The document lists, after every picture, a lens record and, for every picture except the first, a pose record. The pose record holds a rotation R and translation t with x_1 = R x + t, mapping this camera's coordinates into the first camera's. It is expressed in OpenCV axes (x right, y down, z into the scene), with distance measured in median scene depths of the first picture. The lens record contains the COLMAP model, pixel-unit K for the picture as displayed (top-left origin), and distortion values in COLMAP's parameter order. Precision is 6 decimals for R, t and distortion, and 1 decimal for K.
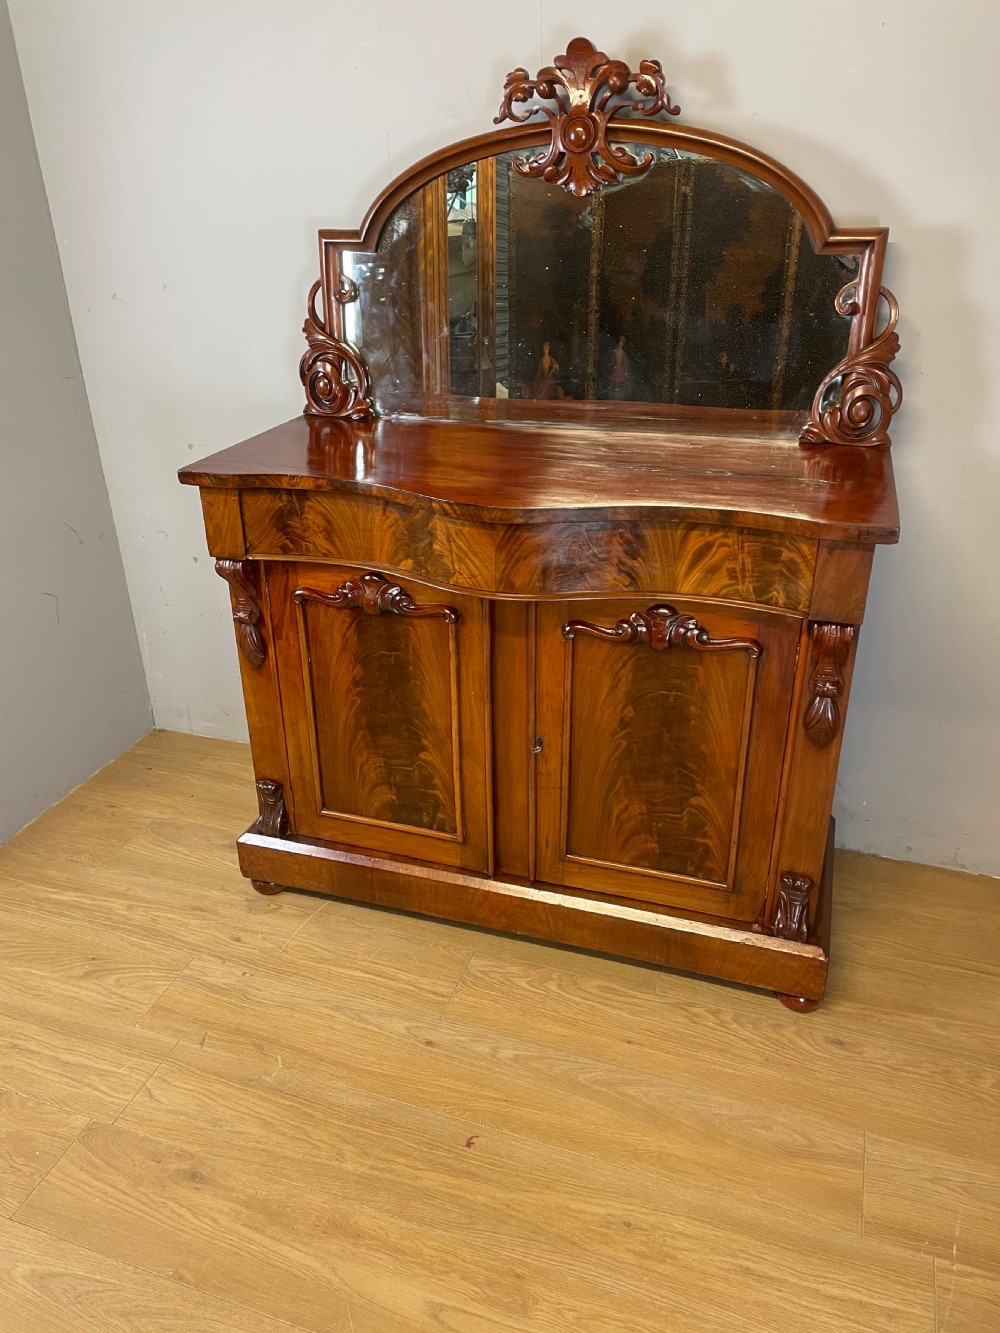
lens RADIAL K [[1012.0, 0, 488.0], [0, 1012.0, 656.3], [0, 0, 1]] dist [0.096849, -0.125174]
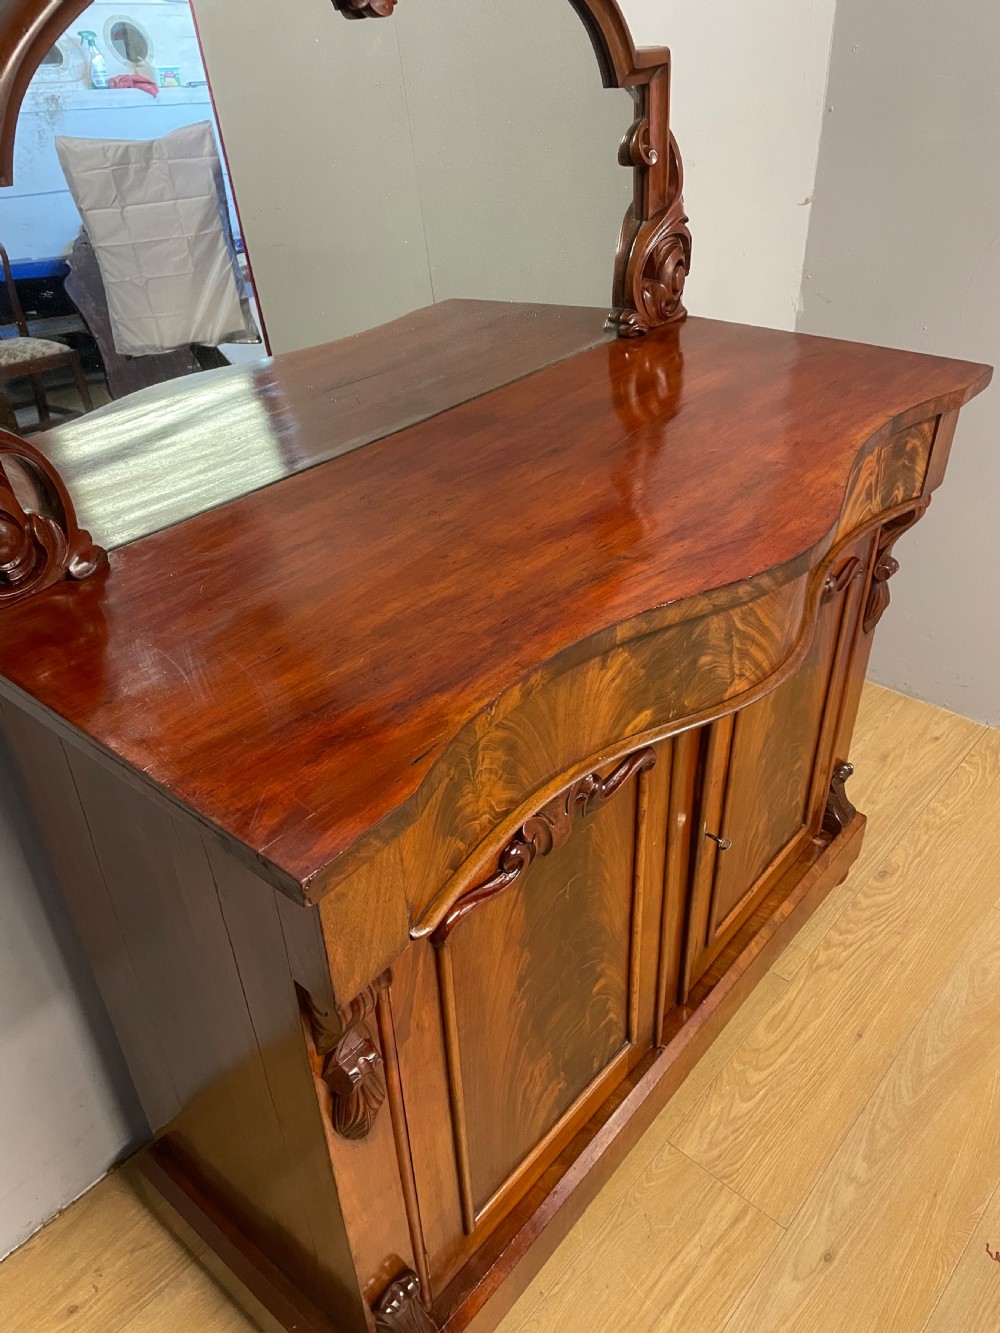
lens RADIAL K [[1012.0, 0, 504.2], [0, 1012.0, 663.5], [0, 0, 1]] dist [0.096849, -0.125174]
pose [[0.369277, -0.512242, 0.775399, -0.501426], [0.422222, 0.835763, 0.351040, -0.331327], [-0.827867, 0.197759, 0.524908, 0.739291]]
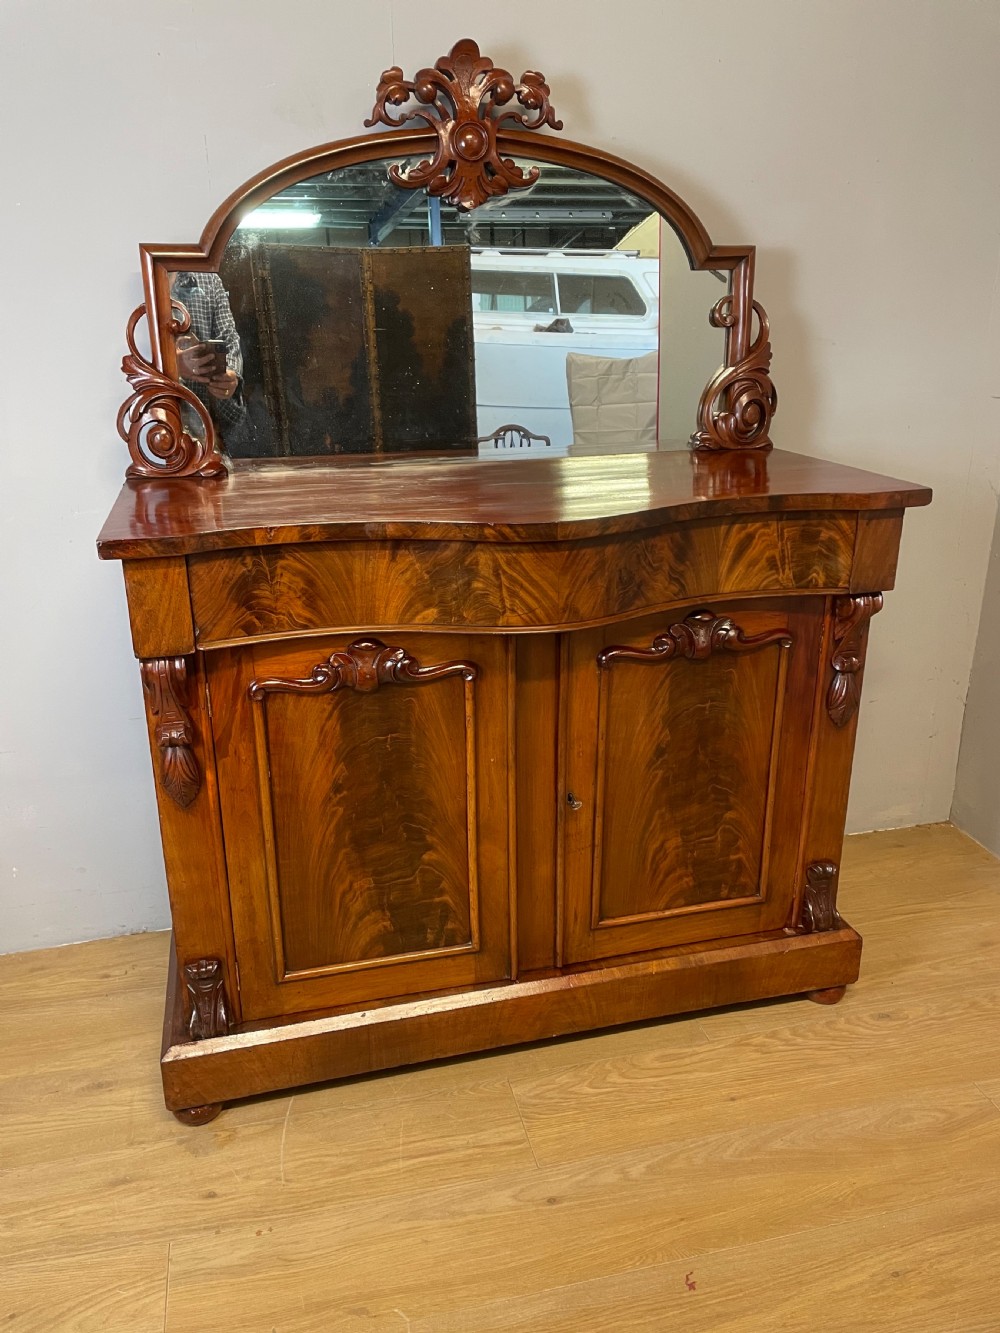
lens RADIAL K [[1012.0, 0, 490.4], [0, 1012.0, 652.3], [0, 0, 1]] dist [0.096849, -0.125174]
pose [[0.839647, -0.171379, 0.515385, -0.448073], [0.230508, 0.971657, -0.052434, -0.007603], [-0.491791, 0.162826, 0.855353, 0.270910]]
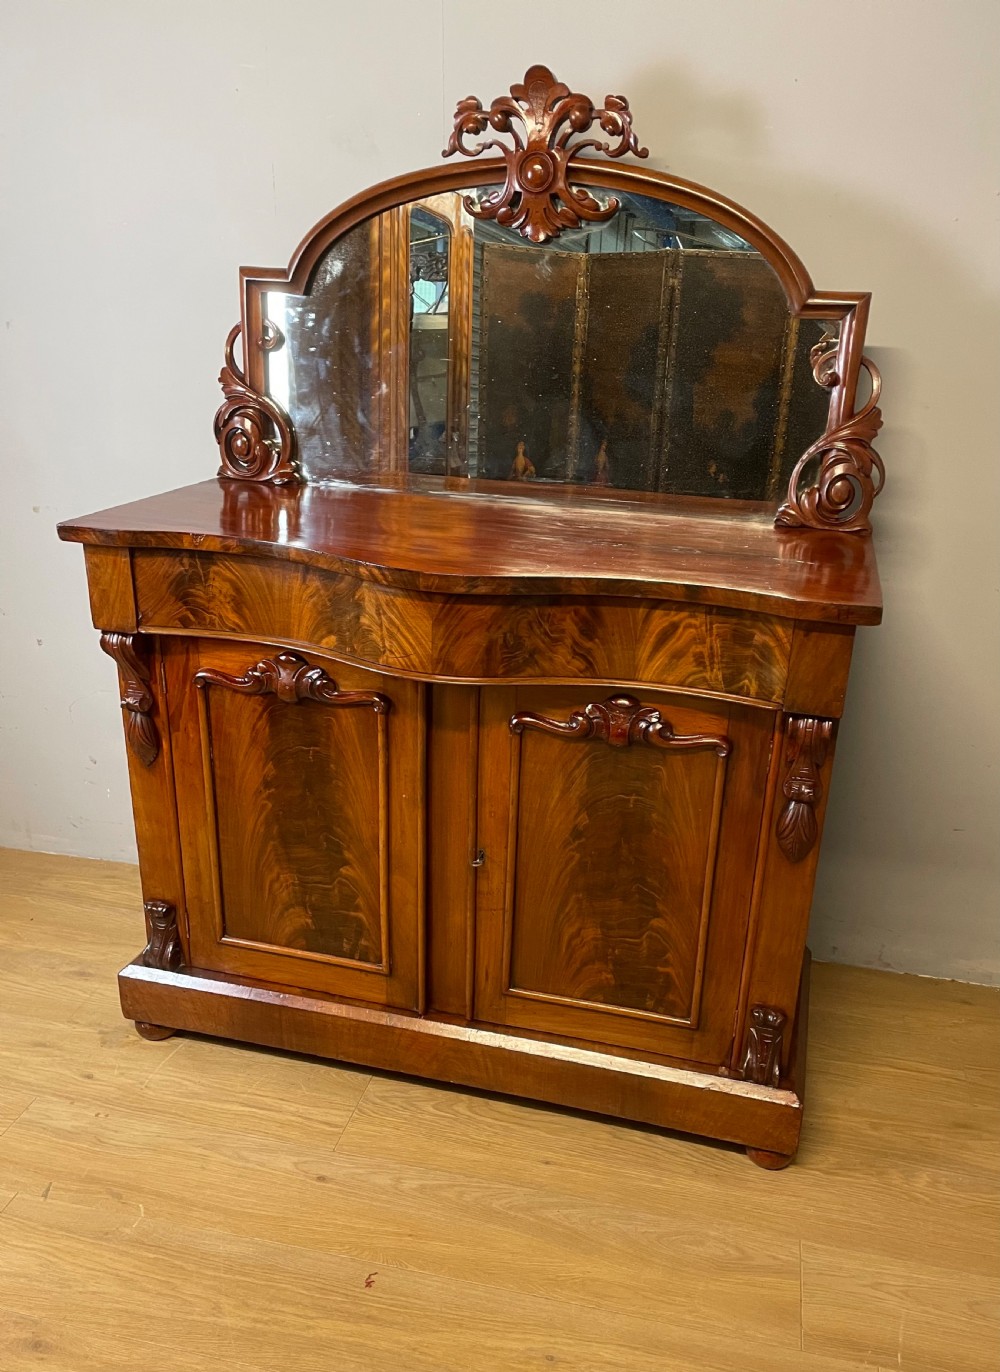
lens RADIAL K [[1119.5, 0, 537.6], [0, 1119.5, 742.9], [0, 0, 1]] dist [0.086594, -0.099599]
pose [[0.996031, 0.023278, 0.085911, 0.015467], [-0.018798, 0.998439, -0.052591, 0.040211], [-0.087001, 0.050767, 0.994914, 0.040158]]
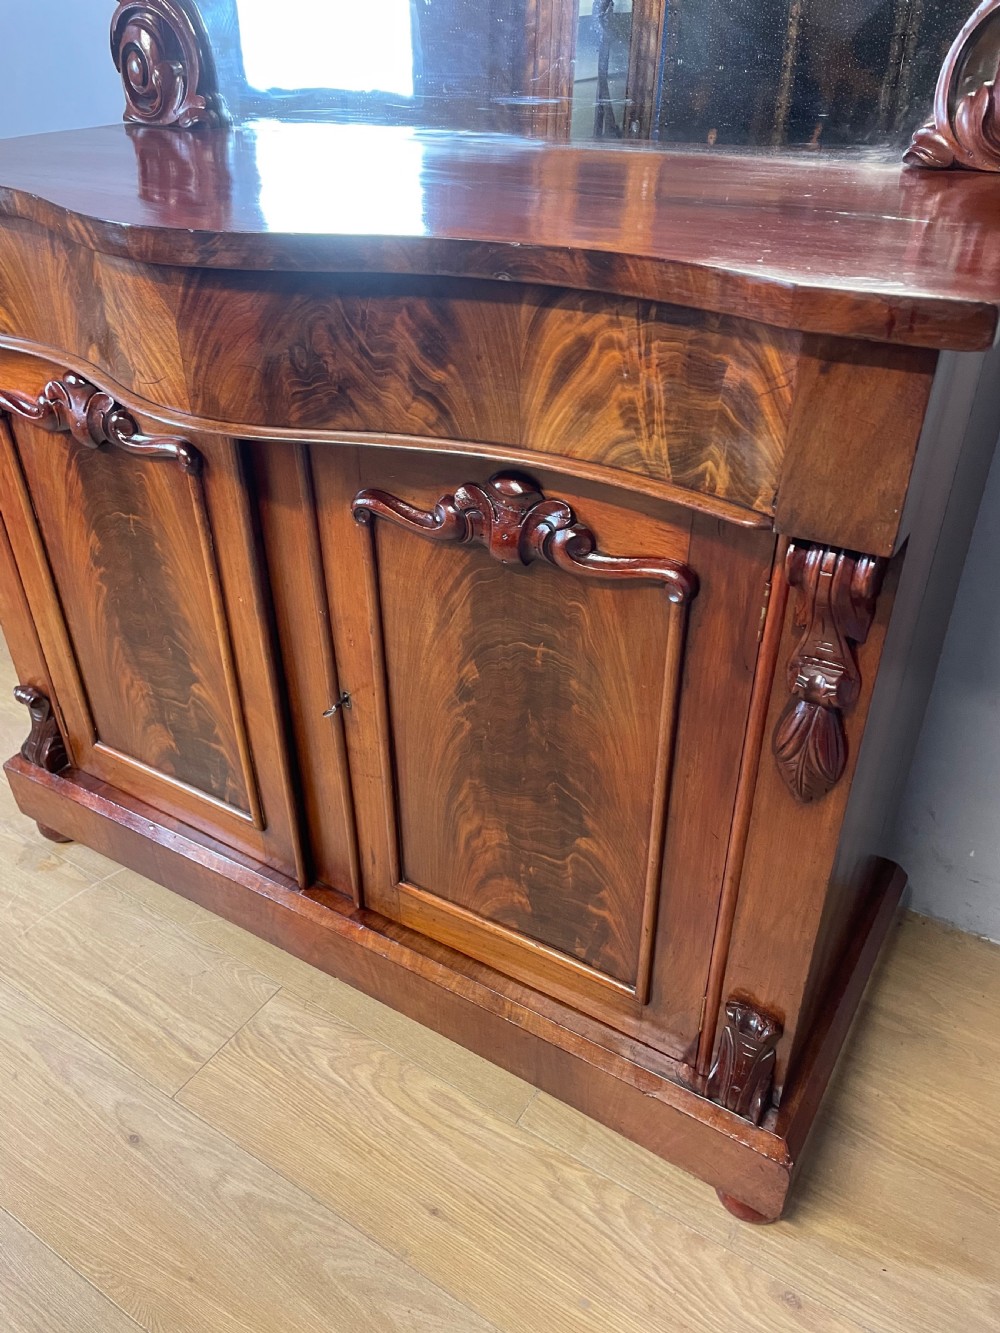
lens RADIAL K [[1012.0, 0, 490.2], [0, 1012.0, 662.7], [0, 0, 1]] dist [0.096849, -0.125174]
pose [[0.972172, 0.128821, -0.195669, 0.249098], [-0.102012, 0.984678, 0.141433, -0.026271], [0.210890, -0.117537, 0.970418, 0.471055]]
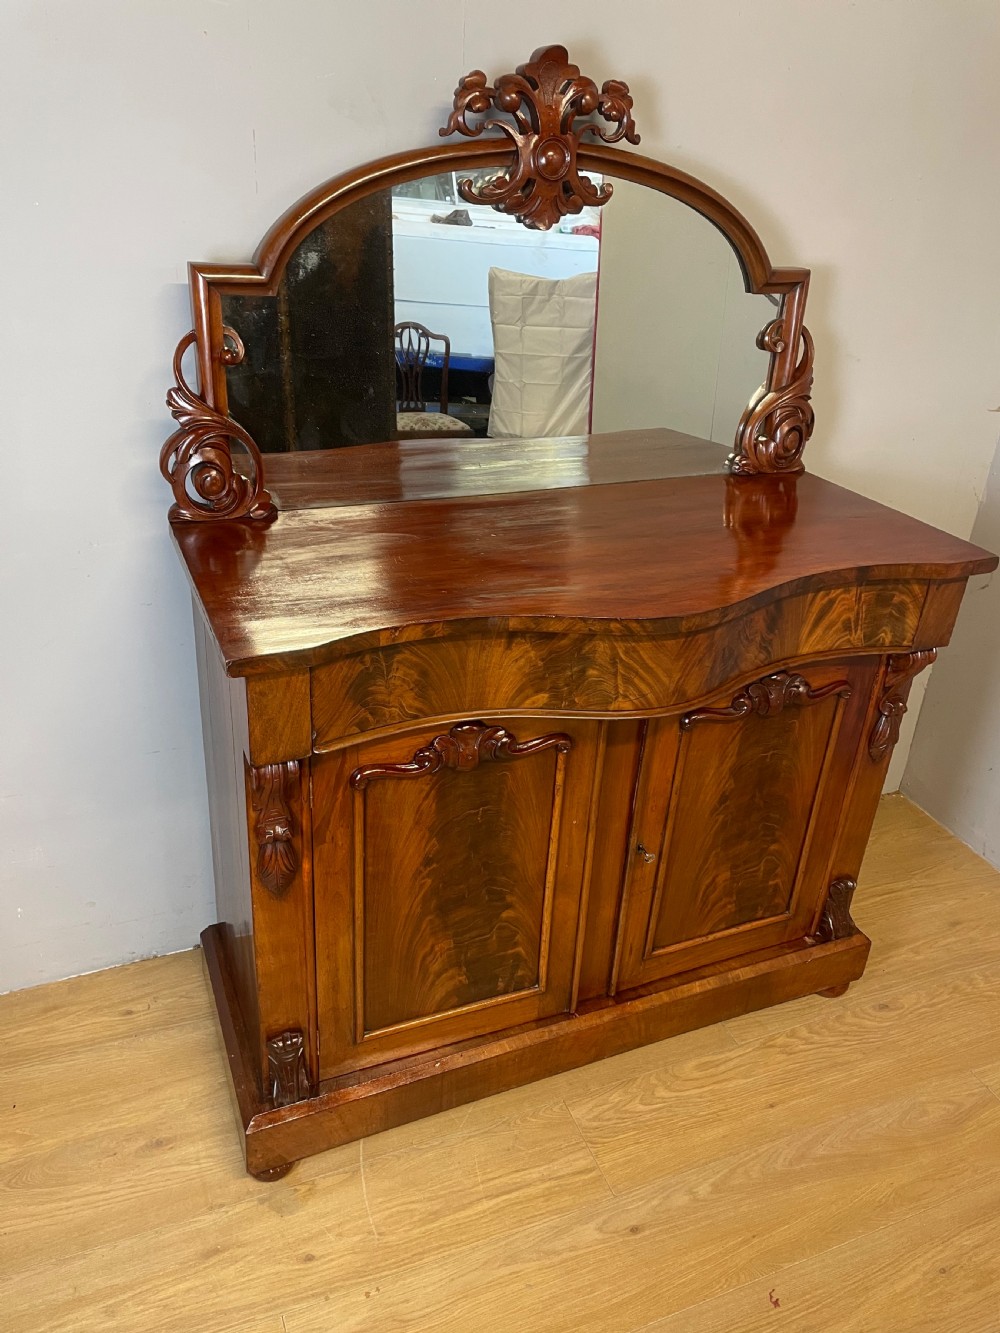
lens RADIAL K [[1012.0, 0, 495.6], [0, 1012.0, 654.2], [0, 0, 1]] dist [0.096849, -0.125174]
pose [[0.743884, -0.250234, 0.619693, -0.569094], [0.226148, 0.966805, 0.118929, -0.220846], [-0.628883, 0.051673, 0.775781, 0.387187]]
